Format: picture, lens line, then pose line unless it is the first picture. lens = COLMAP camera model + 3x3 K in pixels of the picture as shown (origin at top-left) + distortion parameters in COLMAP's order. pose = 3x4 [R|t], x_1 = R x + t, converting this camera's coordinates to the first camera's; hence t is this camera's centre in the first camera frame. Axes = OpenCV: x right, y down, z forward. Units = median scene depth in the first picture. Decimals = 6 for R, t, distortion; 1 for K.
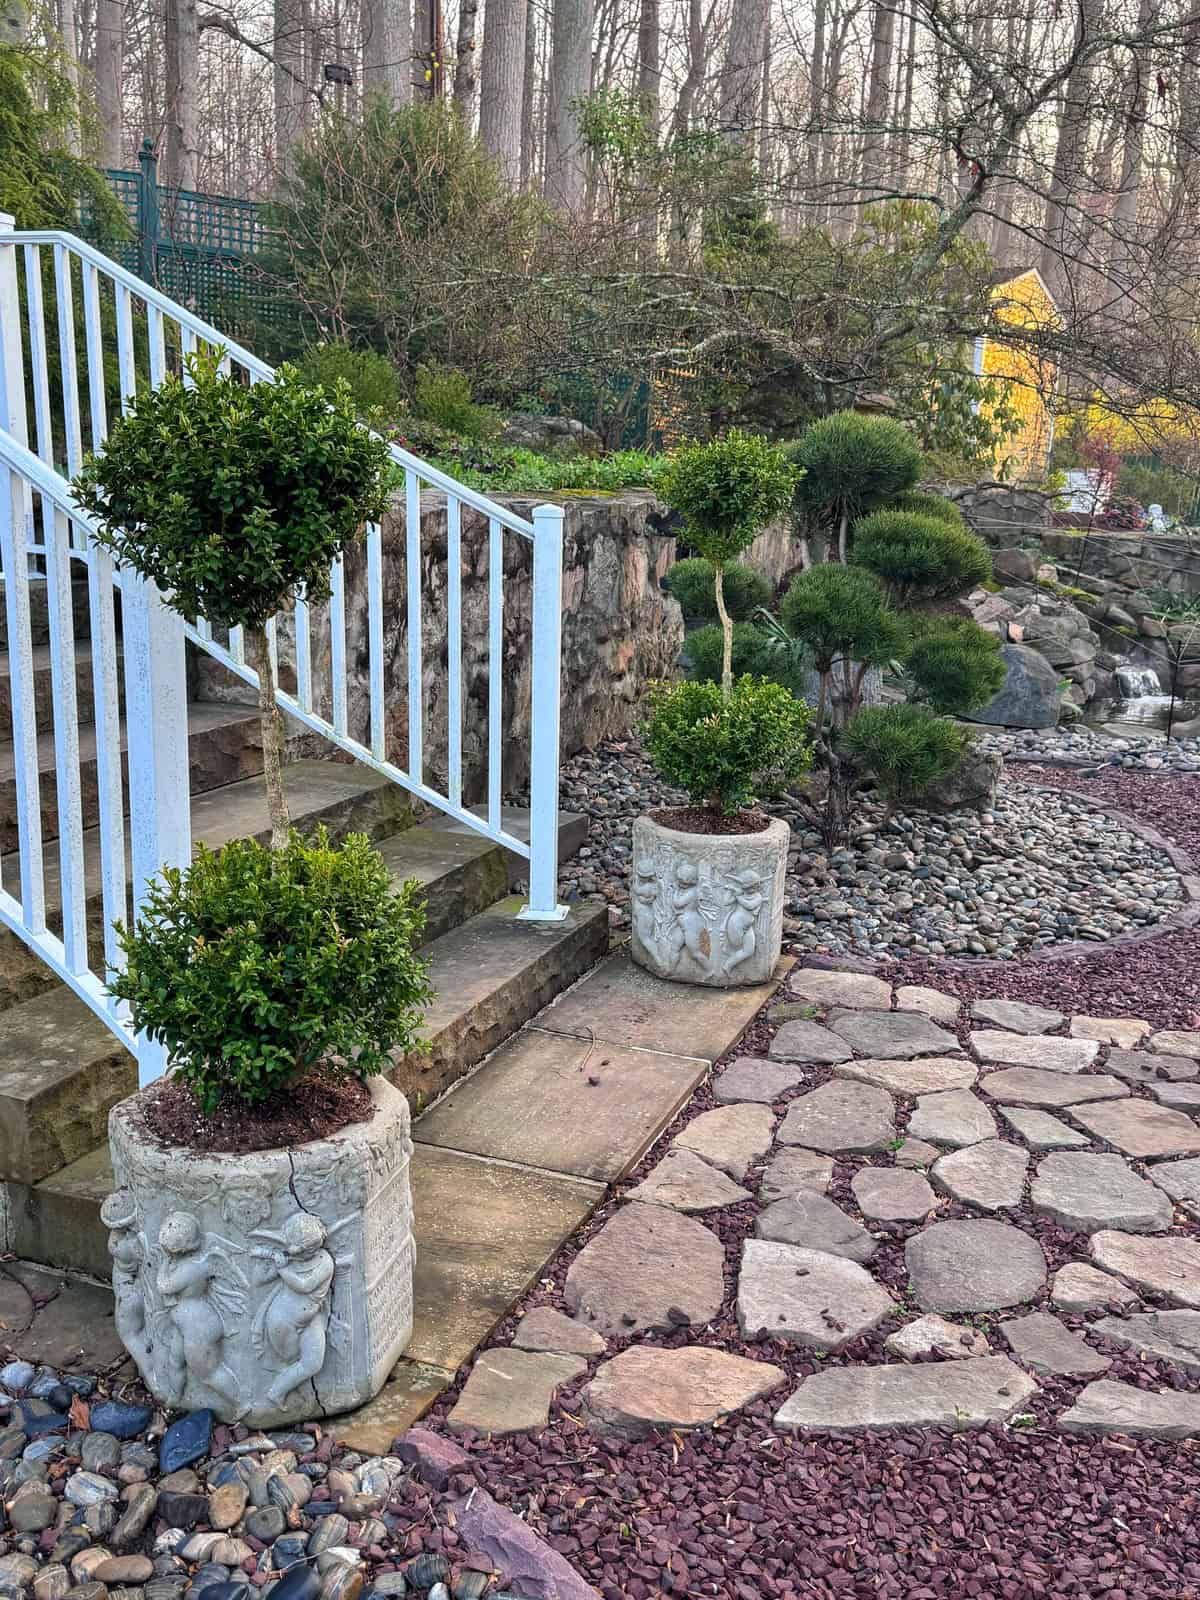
lens RADIAL K [[1479.7, 0, 598.6], [0, 1479.7, 799.8], [0, 0, 1]] dist [0.050865, 0.000000]
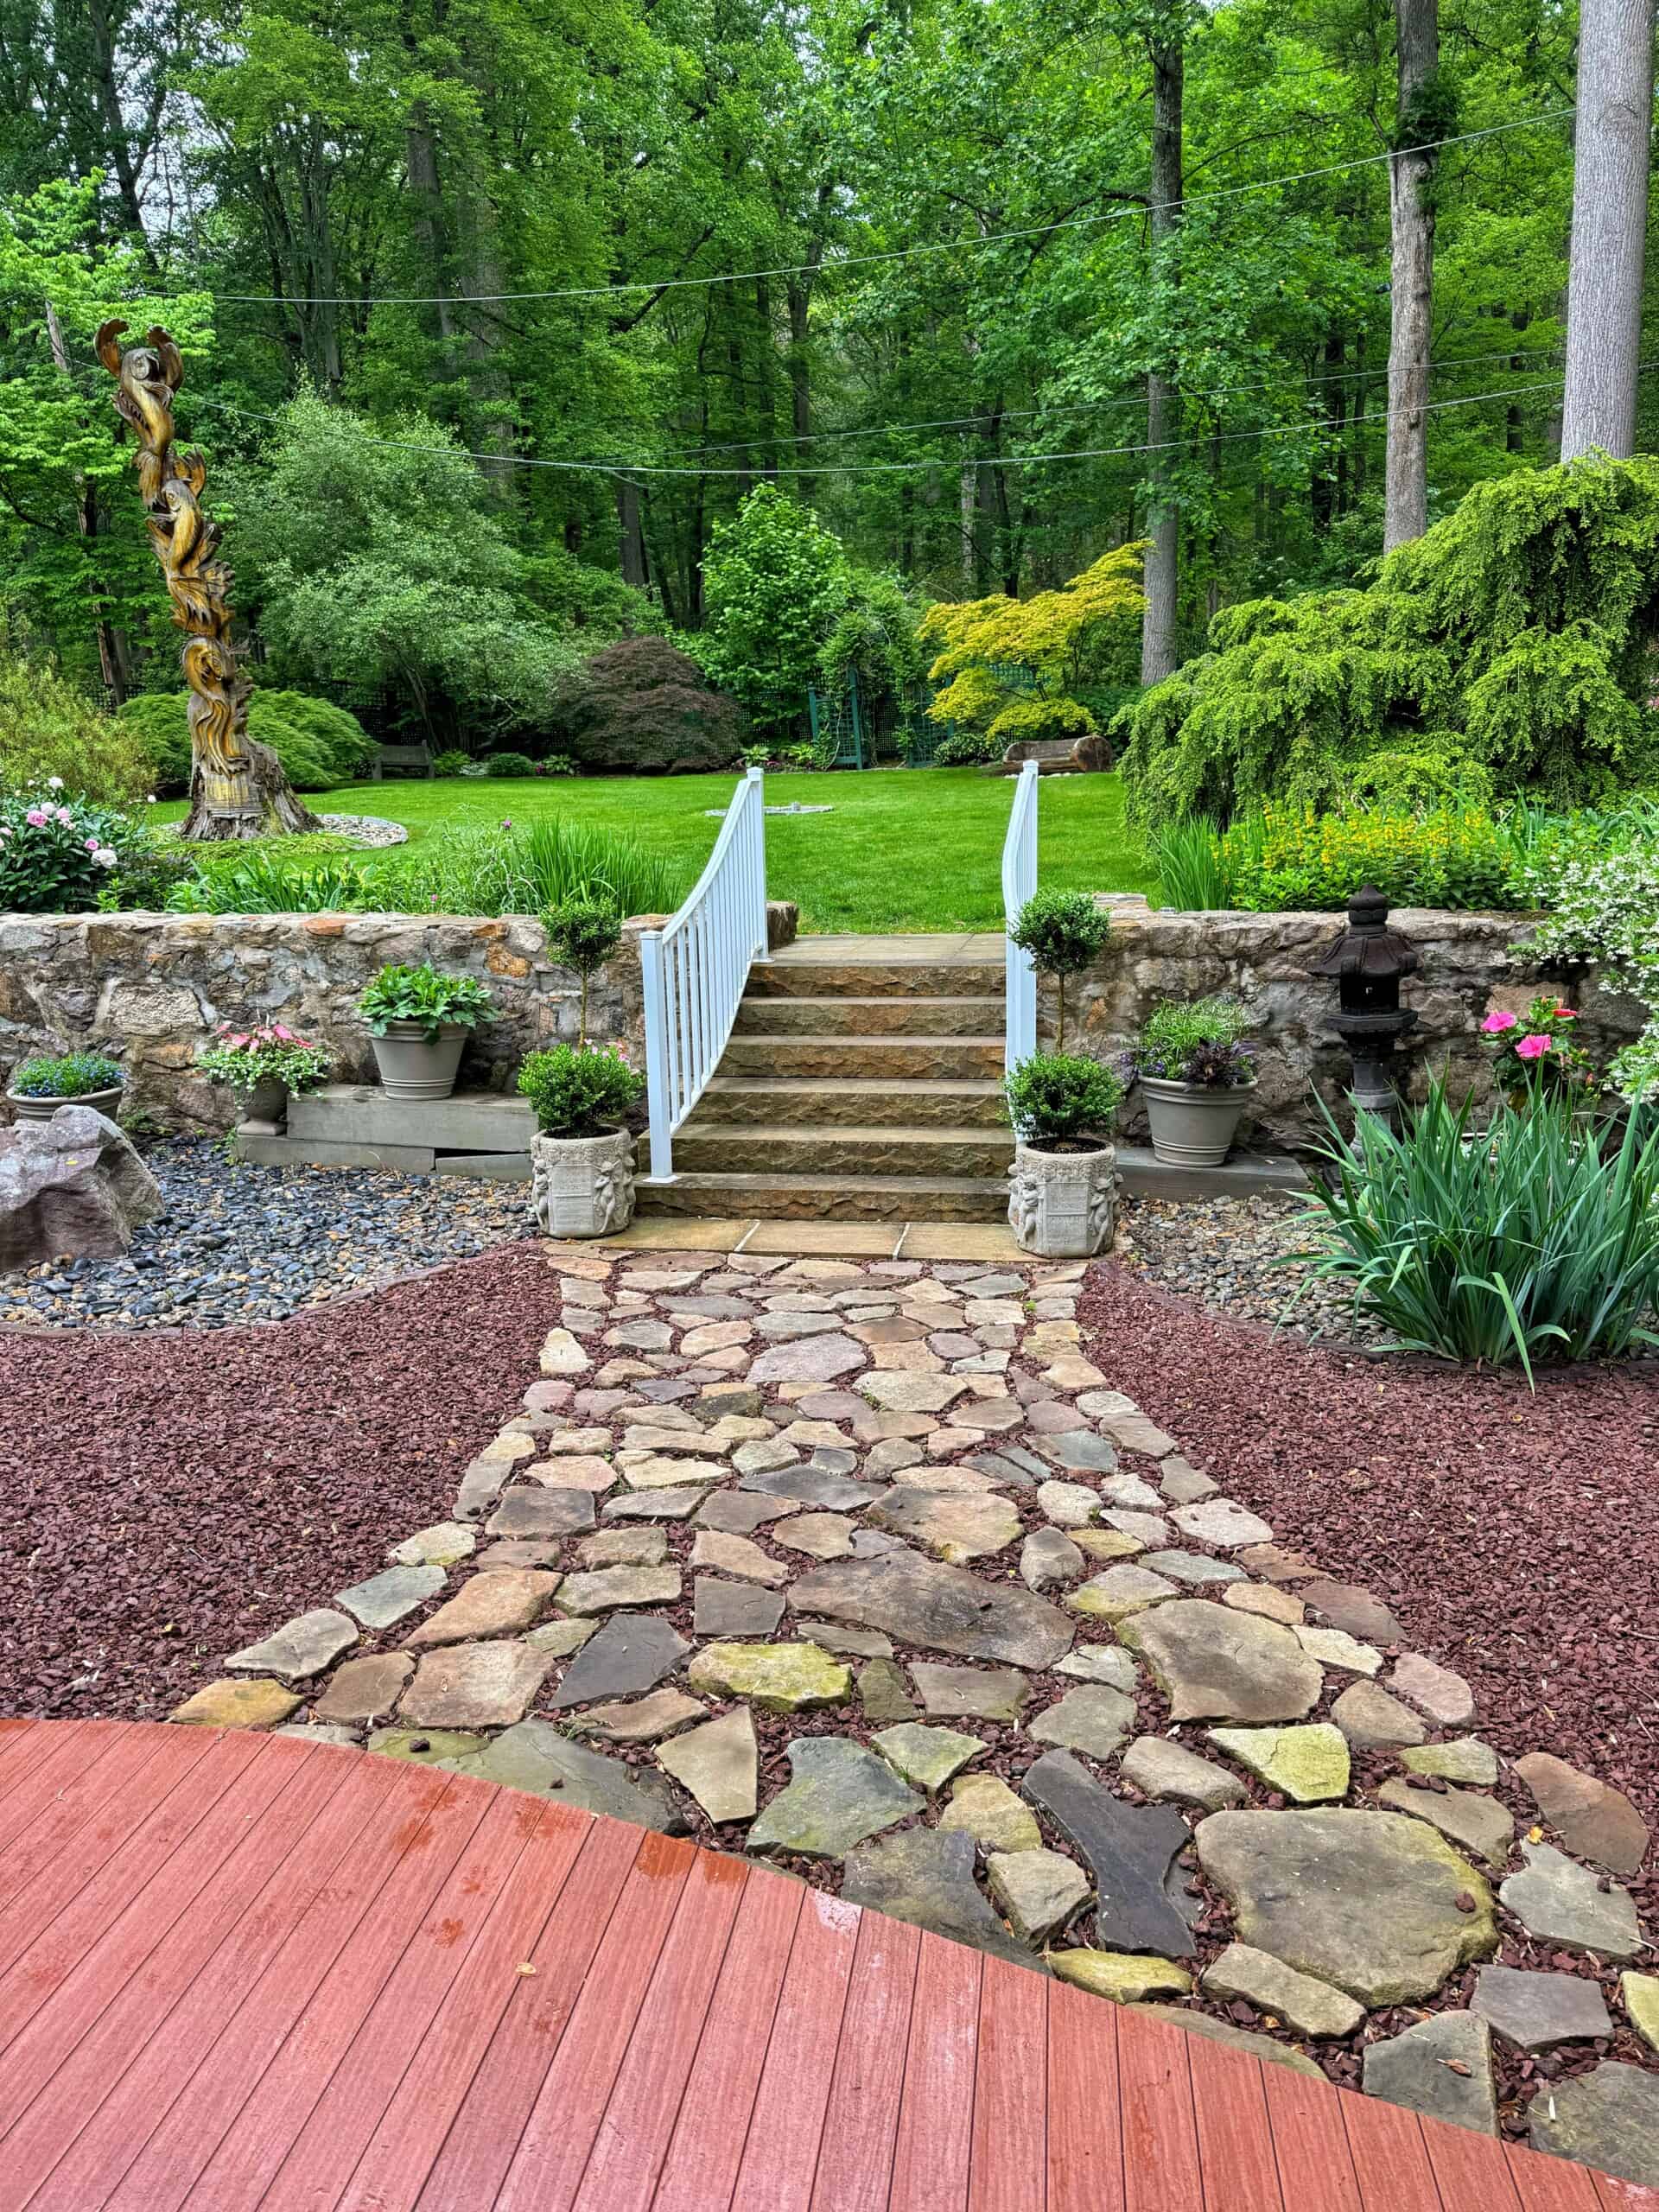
lens RADIAL K [[1576.1, 0, 857.6], [0, 1576.1, 1105.6], [0, 0, 1]] dist [0.043828, -0.030194]
pose [[0.225723, 0.145334, -0.963290, 2.108582], [-0.199605, 0.974731, 0.100288, -0.194046], [0.953523, 0.169641, 0.249029, 0.553380]]
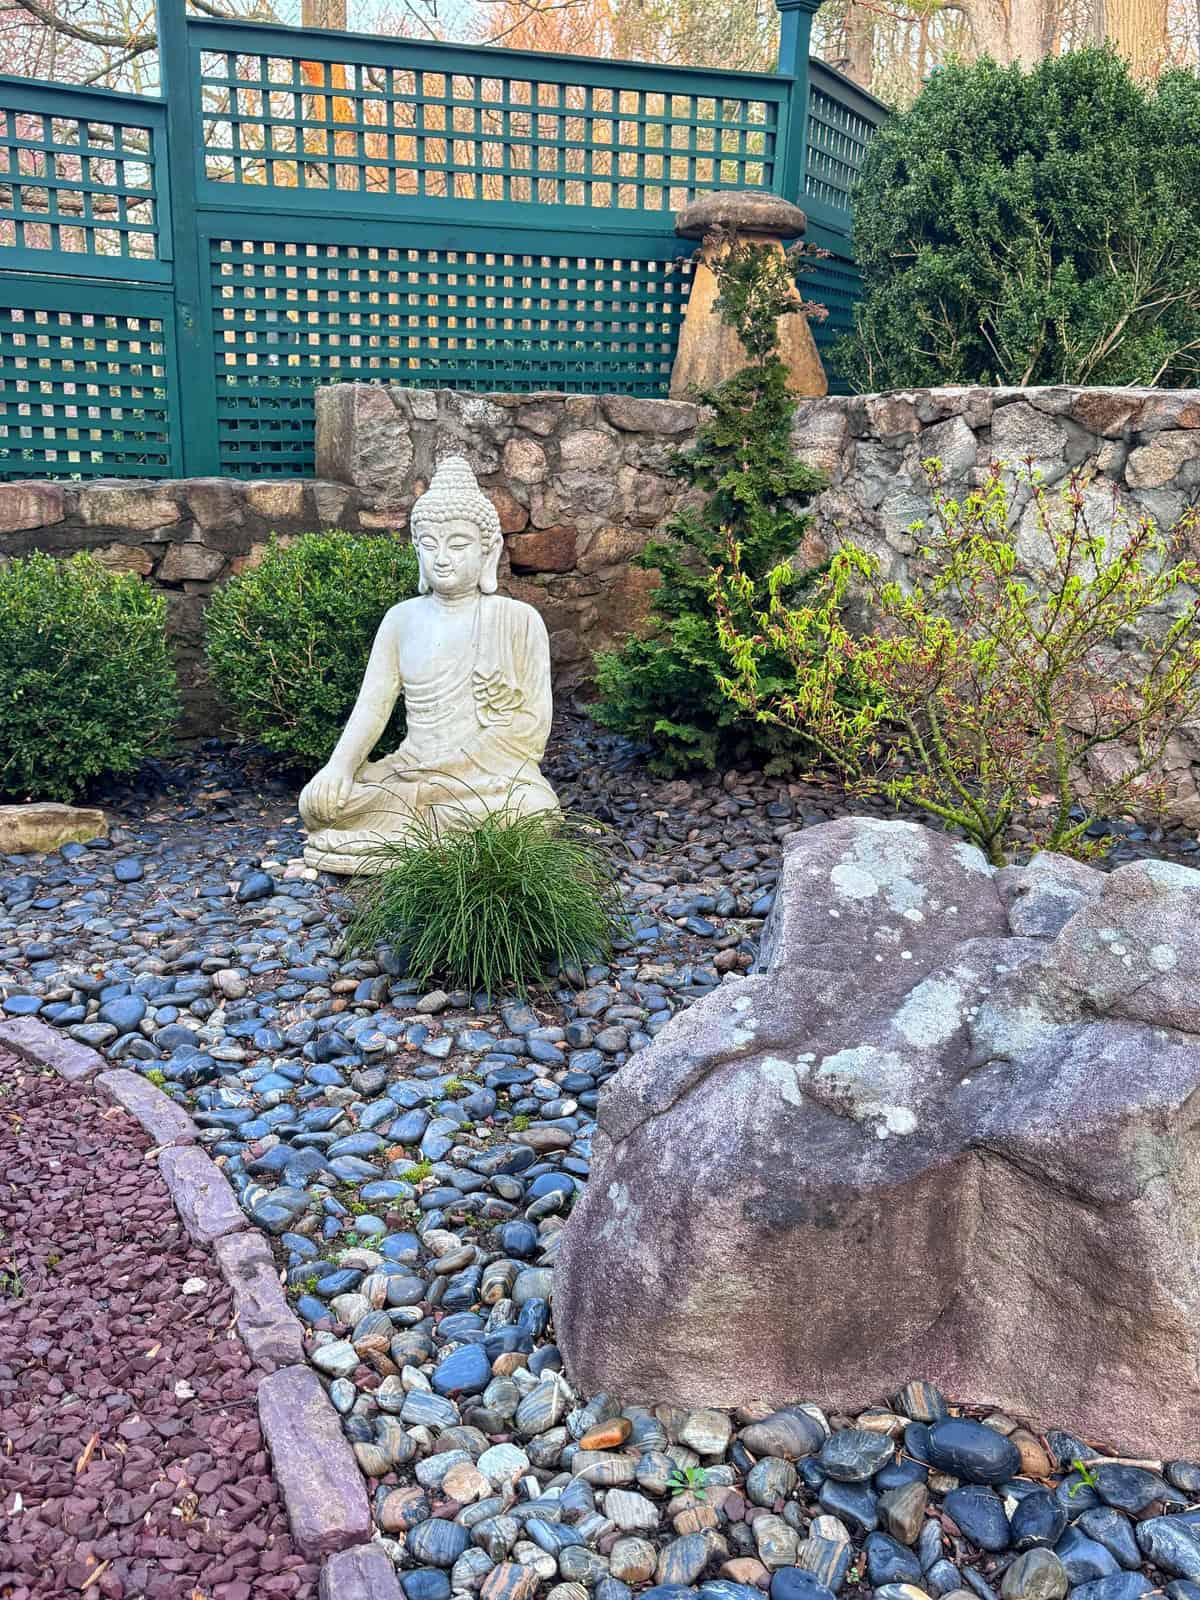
lens RADIAL K [[1479.7, 0, 597.2], [0, 1479.7, 796.6], [0, 0, 1]] dist [0.050865, 0.000000]
pose [[-0.668091, 0.136752, -0.731405, 0.371553], [-0.203344, 0.911993, 0.356258, 0.043643], [0.715755, 0.386740, -0.581487, 0.246511]]
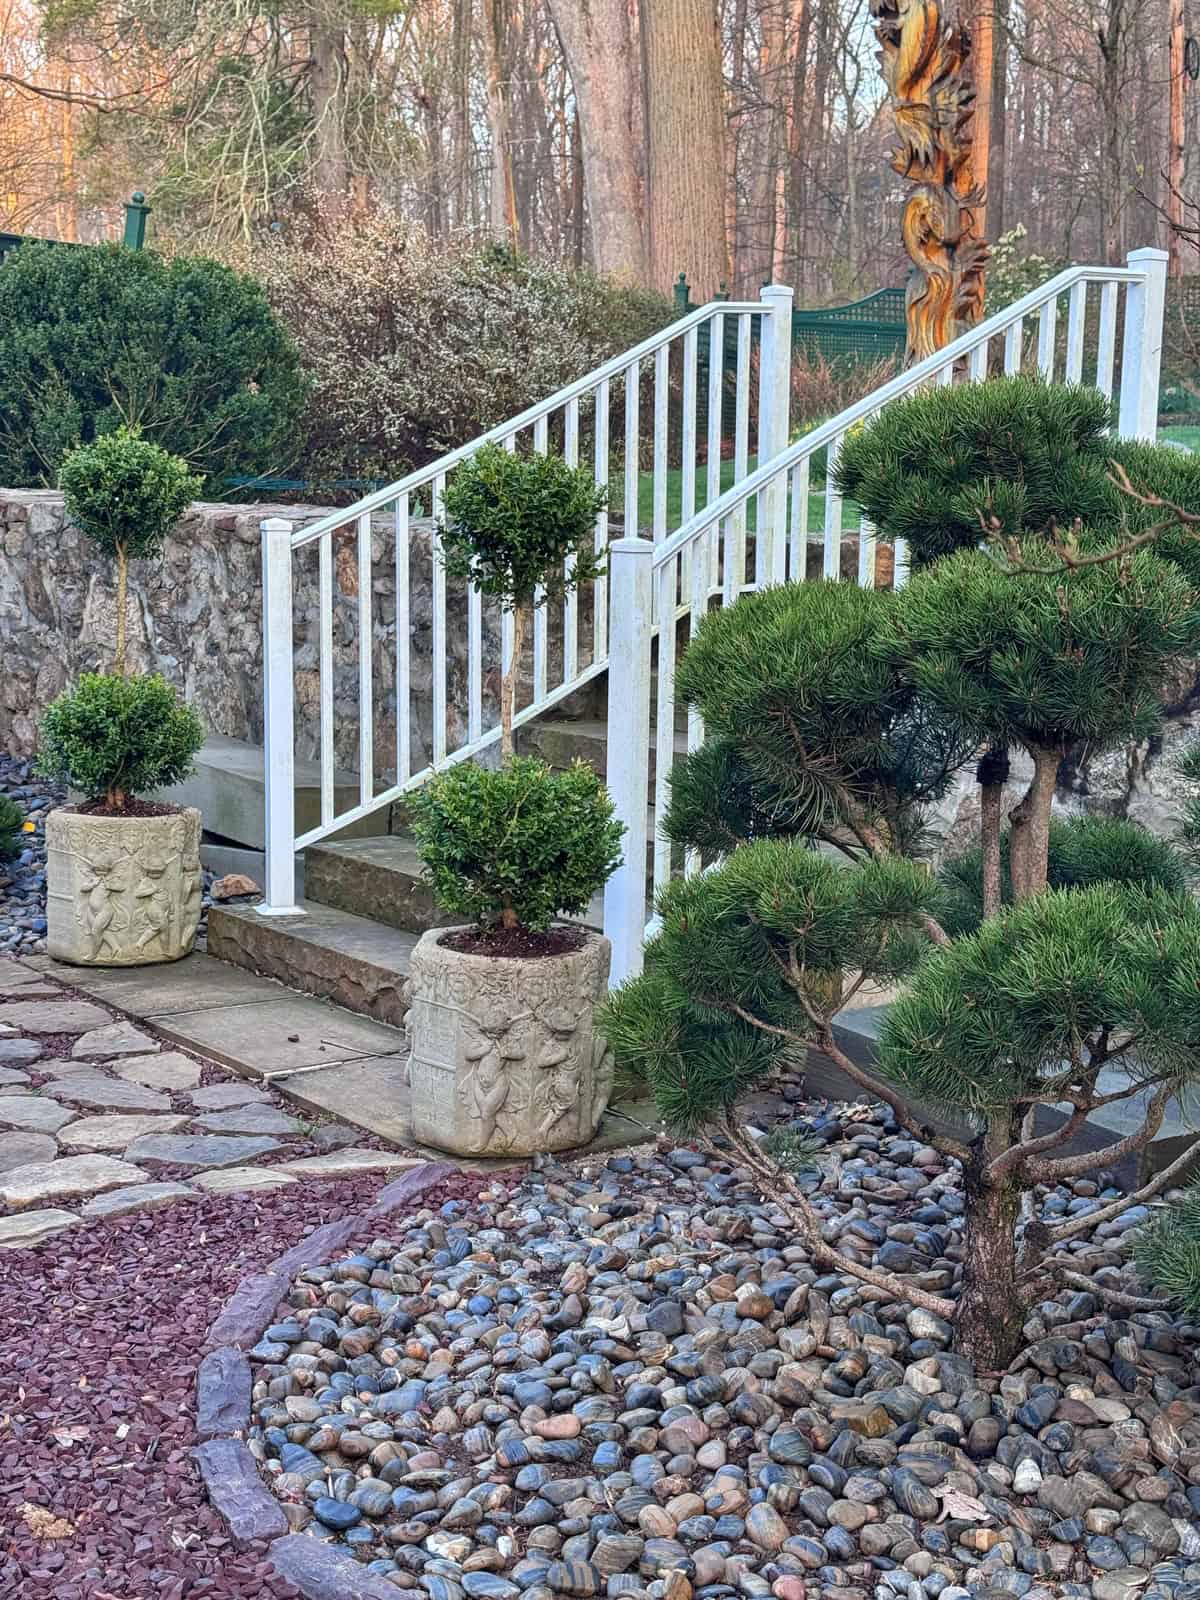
lens RADIAL K [[2236.8, 0, 607.3], [0, 2236.8, 809.1], [0, 0, 1]] dist [0.143843, 0.000000]
pose [[-0.535438, 0.084629, -0.840324, 1.416340], [-0.222995, 0.945493, 0.237309, -0.473017], [0.814604, 0.314452, -0.487382, 2.197852]]
